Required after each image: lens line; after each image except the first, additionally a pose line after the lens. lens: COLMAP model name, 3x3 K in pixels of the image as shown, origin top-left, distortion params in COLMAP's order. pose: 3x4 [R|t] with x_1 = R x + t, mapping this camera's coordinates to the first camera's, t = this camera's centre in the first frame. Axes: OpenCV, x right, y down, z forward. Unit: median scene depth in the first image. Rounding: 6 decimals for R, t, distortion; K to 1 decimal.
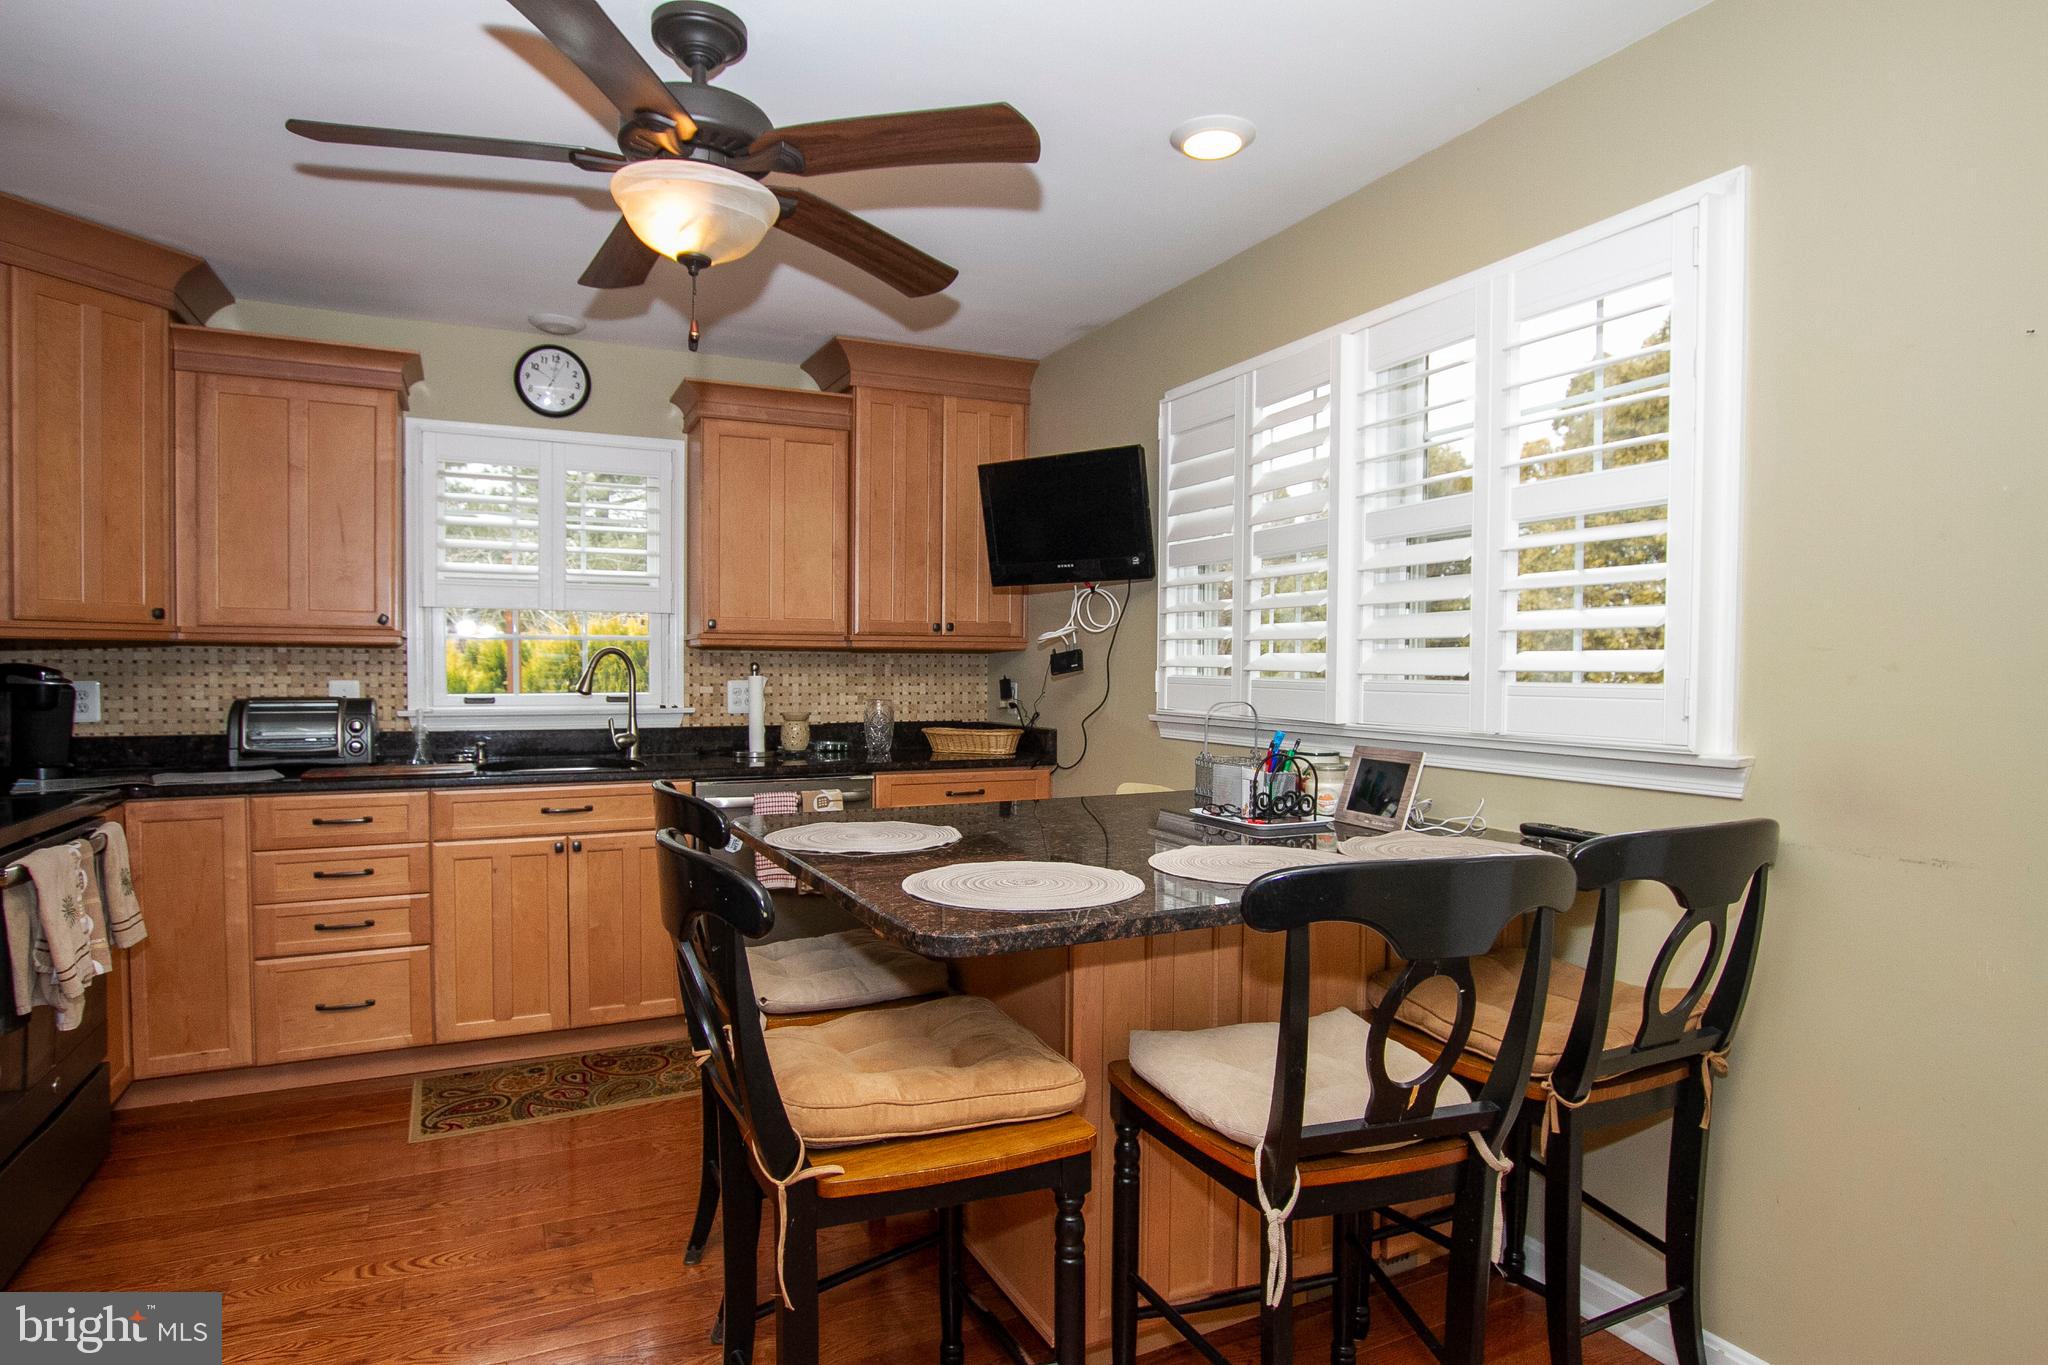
lens RADIAL K [[1144.3, 0, 1009.2], [0, 1144.3, 690.9], [0, 0, 1]] dist [-0.021755, -0.001503]
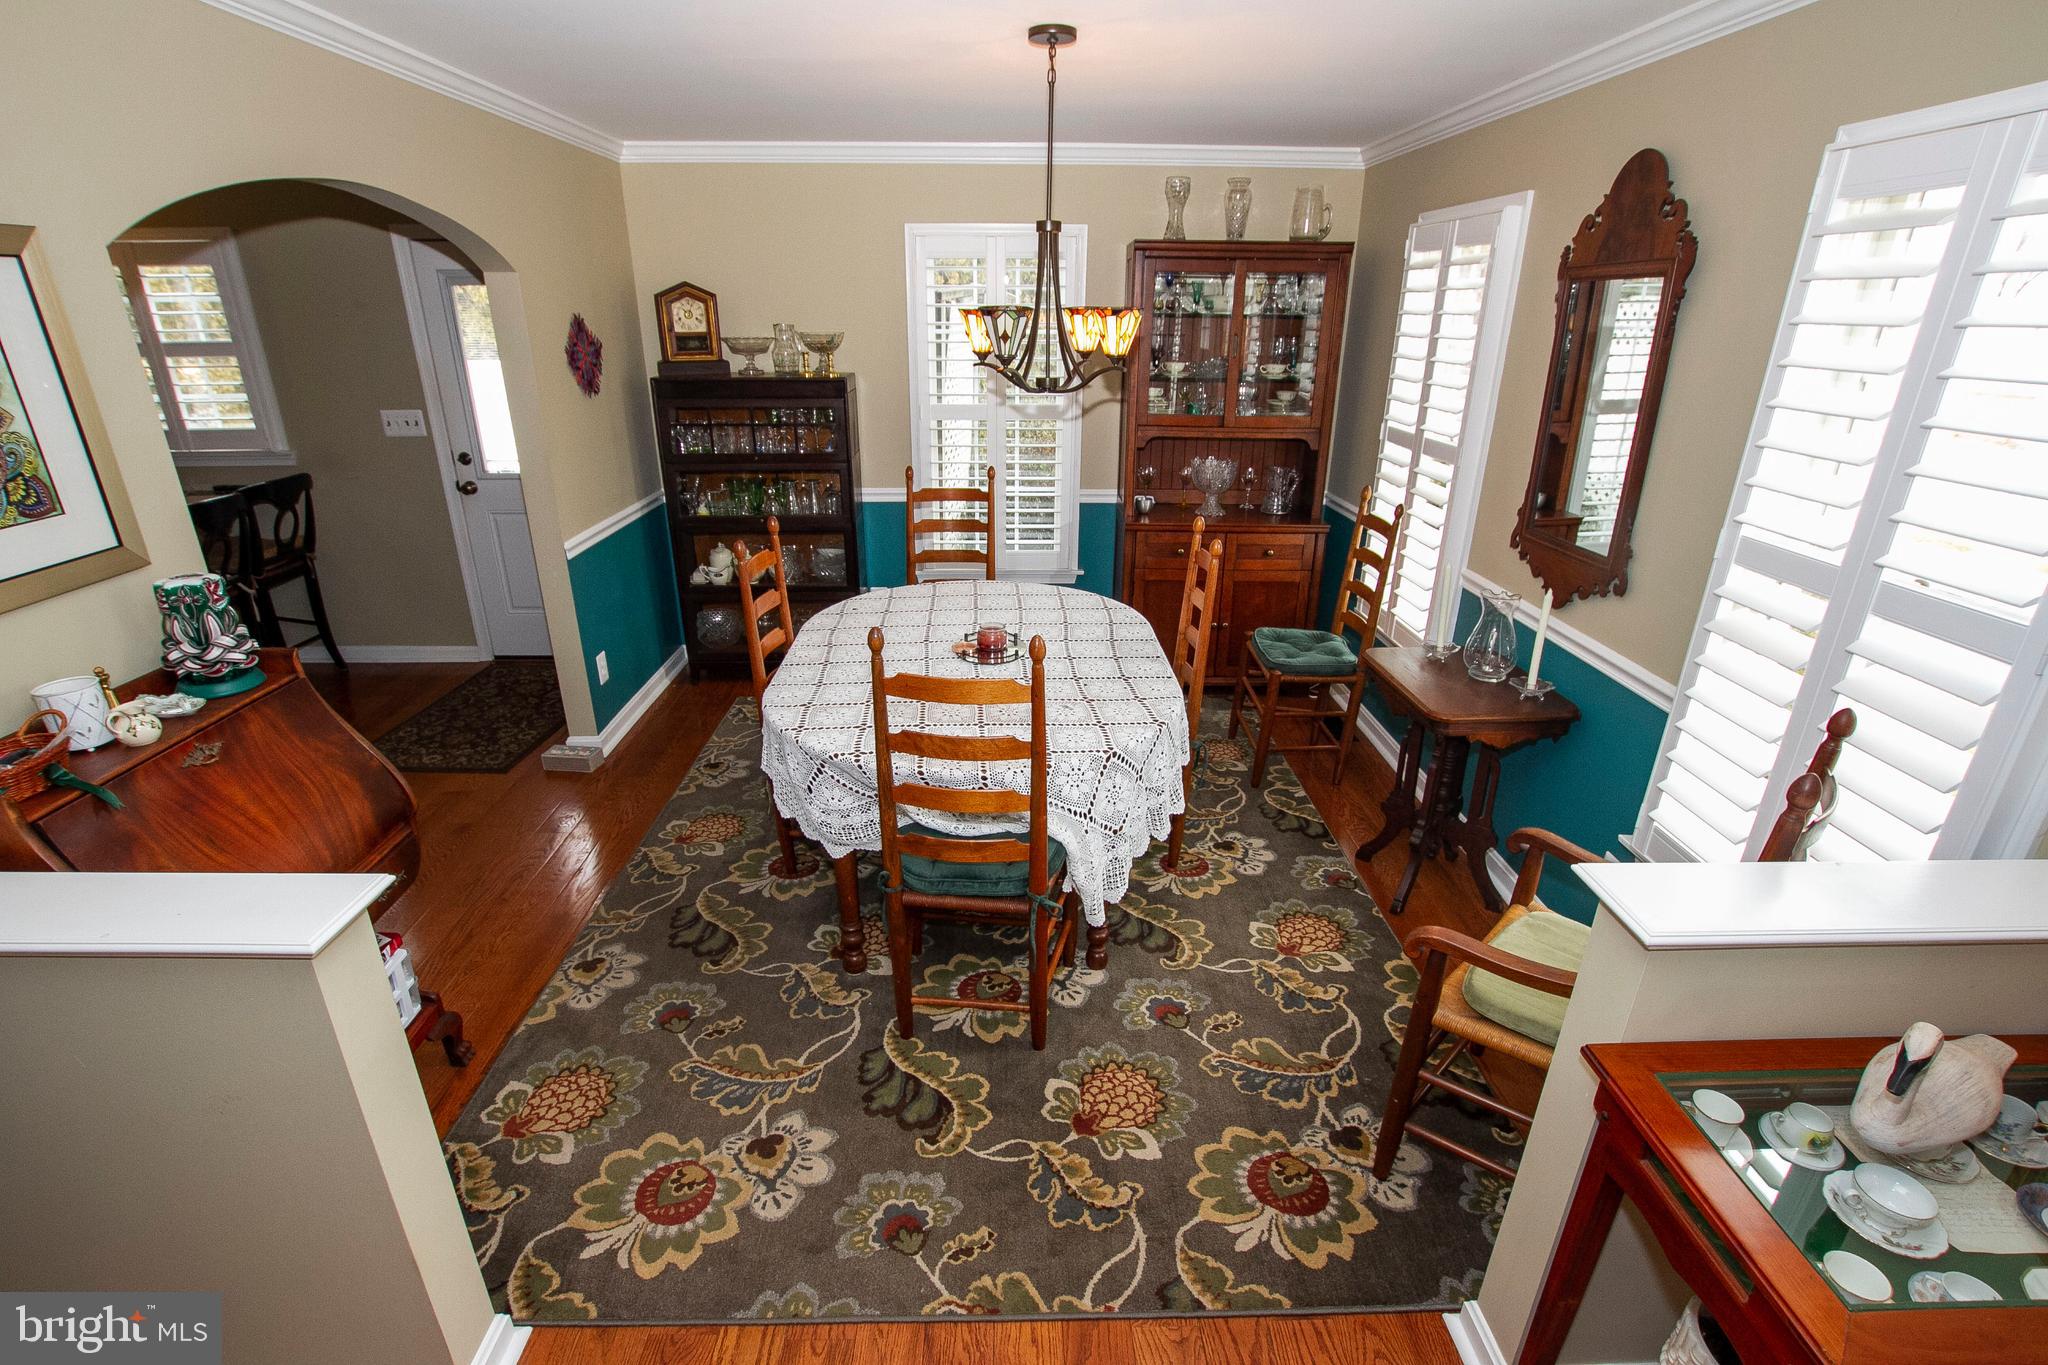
lens RADIAL K [[994.8, 0, 1012.7], [0, 994.8, 693.1], [0, 0, 1]] dist [-0.029010, 0.001120]
pose [[0.412283, -0.350985, 0.840734, -0.472957], [0.016825, 0.925588, 0.378159, -0.145869], [-0.910901, -0.141763, 0.387509, -0.900722]]
